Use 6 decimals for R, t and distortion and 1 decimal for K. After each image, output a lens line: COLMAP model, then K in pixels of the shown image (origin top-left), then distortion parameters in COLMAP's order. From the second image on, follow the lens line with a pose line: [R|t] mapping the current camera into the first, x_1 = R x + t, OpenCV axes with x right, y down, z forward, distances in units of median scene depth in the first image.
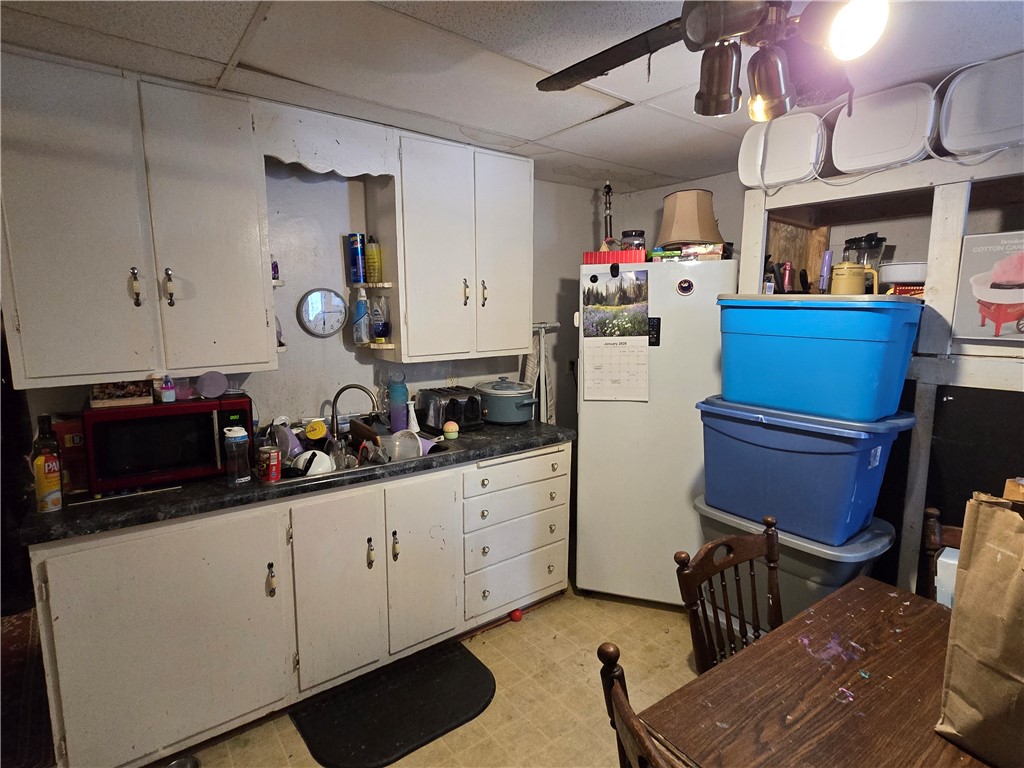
lens RADIAL K [[525.8, 0, 509.7], [0, 525.8, 385.7], [0, 0, 1]] dist [-0.019484, 0.003286]
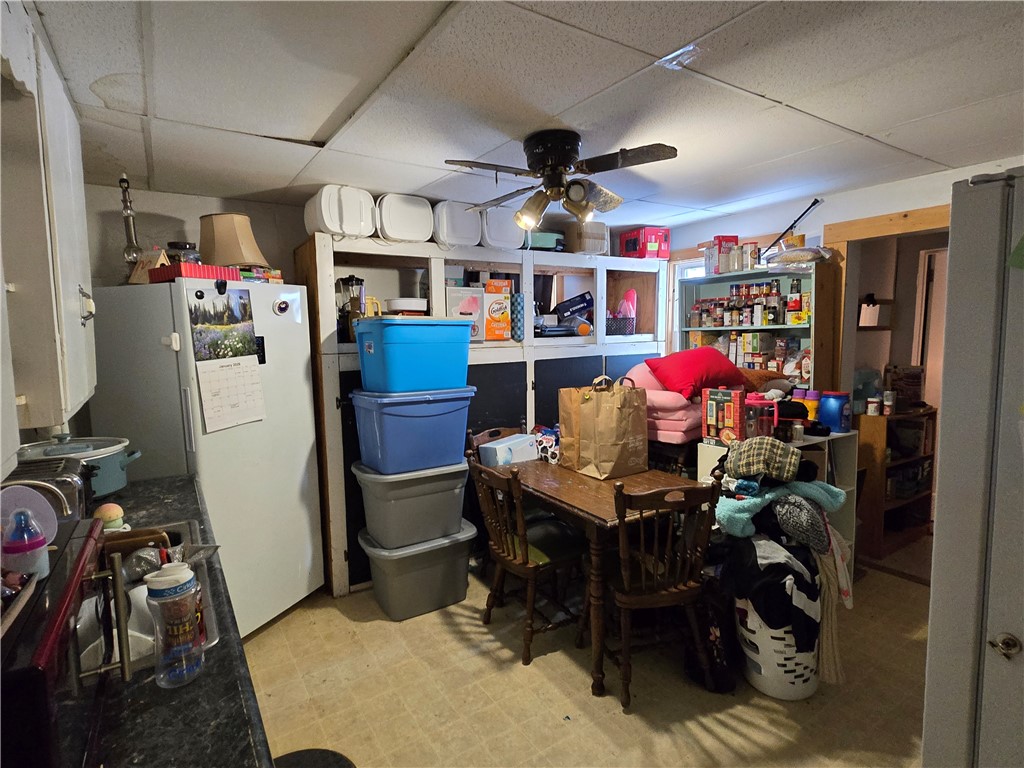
lens RADIAL K [[525.8, 0, 508.9], [0, 525.8, 380.8], [0, 0, 1]] dist [-0.019484, 0.003286]
pose [[0.064070, -0.104845, 0.992423, -0.704644], [0.155870, 0.983312, 0.093820, -0.063917], [-0.985698, 0.148678, 0.079343, 0.448063]]
